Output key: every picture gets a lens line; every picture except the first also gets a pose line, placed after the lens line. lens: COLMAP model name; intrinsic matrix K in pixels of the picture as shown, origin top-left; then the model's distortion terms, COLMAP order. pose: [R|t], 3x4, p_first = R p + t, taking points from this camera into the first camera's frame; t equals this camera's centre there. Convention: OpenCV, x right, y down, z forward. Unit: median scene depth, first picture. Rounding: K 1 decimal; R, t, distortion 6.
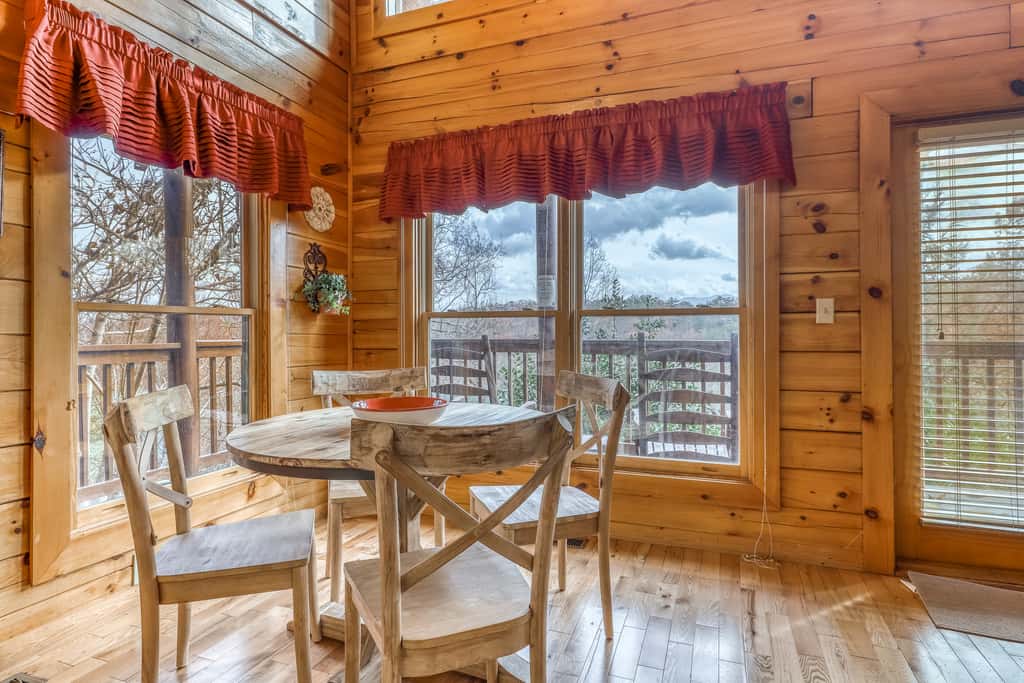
lens RADIAL K [[547.6, 0, 516.1], [0, 547.6, 329.8], [0, 0, 1]] dist [0.005907, 0.000345]
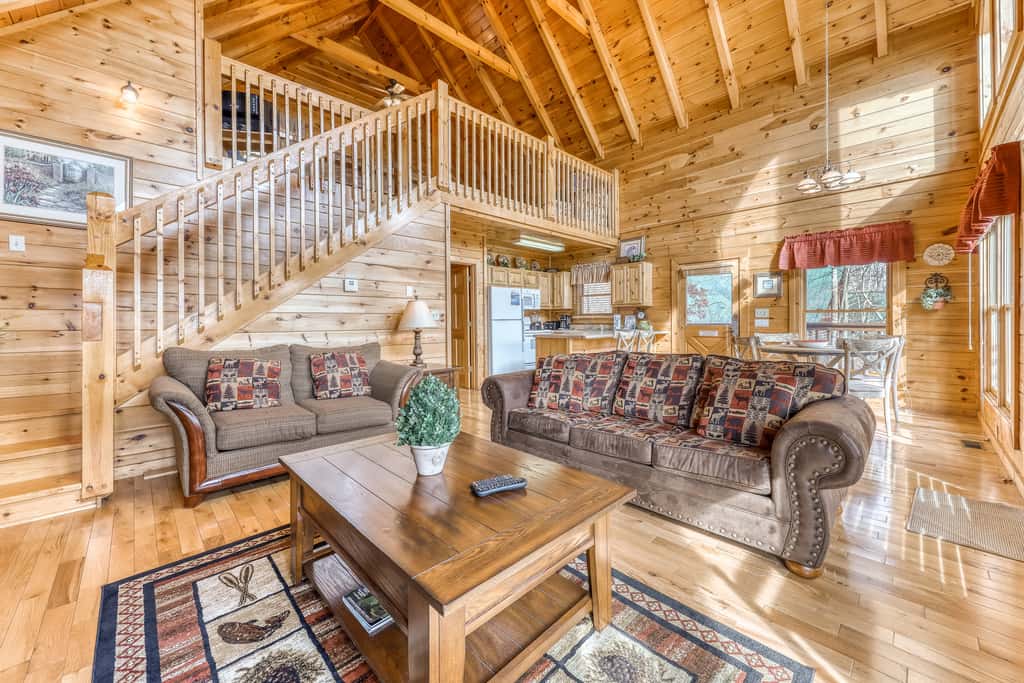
lens RADIAL K [[385.5, 0, 513.1], [0, 385.5, 322.8], [0, 0, 1]] dist [0.000125, 0.000006]
pose [[-0.434123, 0.011688, -0.900778, 1.604778], [0.009544, 0.999919, 0.008375, -0.005277], [0.900803, -0.004961, -0.434199, 0.244041]]
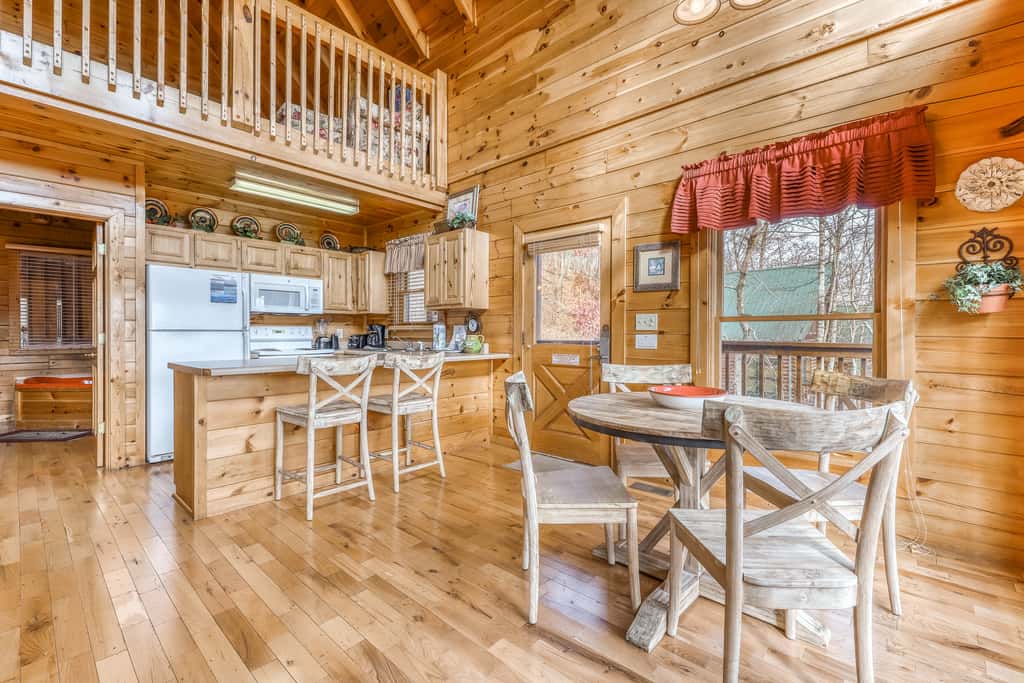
lens RADIAL K [[439.0, 0, 517.0], [0, 439.0, 335.2], [0, 0, 1]] dist [0.008837, -0.000762]
pose [[-0.360181, 0.006998, -0.932856, 0.537551], [0.000491, 0.999973, 0.007312, -0.001054], [0.932882, 0.002176, -0.360175, 0.607628]]
